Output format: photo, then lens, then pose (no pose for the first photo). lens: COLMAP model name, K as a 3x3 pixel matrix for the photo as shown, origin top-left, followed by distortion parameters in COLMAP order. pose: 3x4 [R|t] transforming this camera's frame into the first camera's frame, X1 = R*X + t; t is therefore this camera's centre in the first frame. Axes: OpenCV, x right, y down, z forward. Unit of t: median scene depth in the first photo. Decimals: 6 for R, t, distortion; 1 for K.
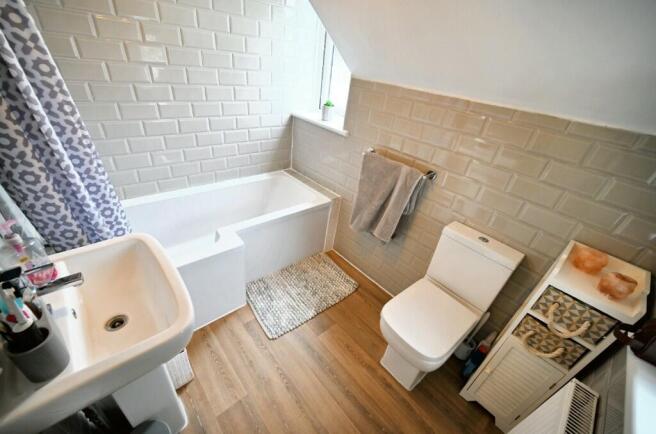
lens RADIAL K [[263.2, 0, 327.3], [0, 263.2, 228.3], [0, 0, 1]] dist [-0.011069, 0.000165]
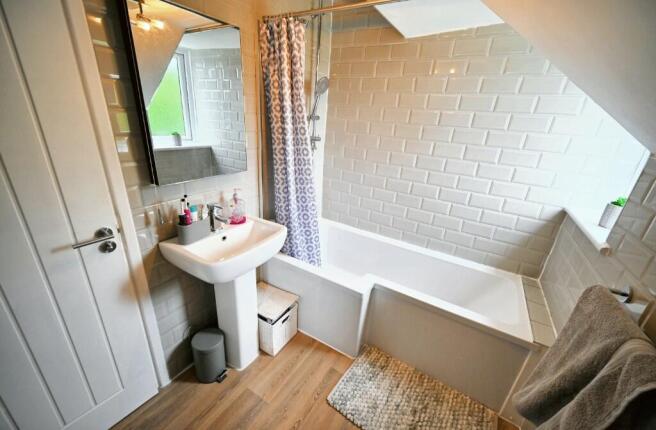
lens RADIAL K [[270.4, 0, 324.7], [0, 270.4, 221.7], [0, 0, 1]] dist [0.000174, -0.000063]
pose [[0.282492, 0.267986, -0.921076, 0.376848], [-0.552906, 0.830131, 0.071950, -0.118545], [0.783896, 0.488944, 0.382677, 0.267794]]
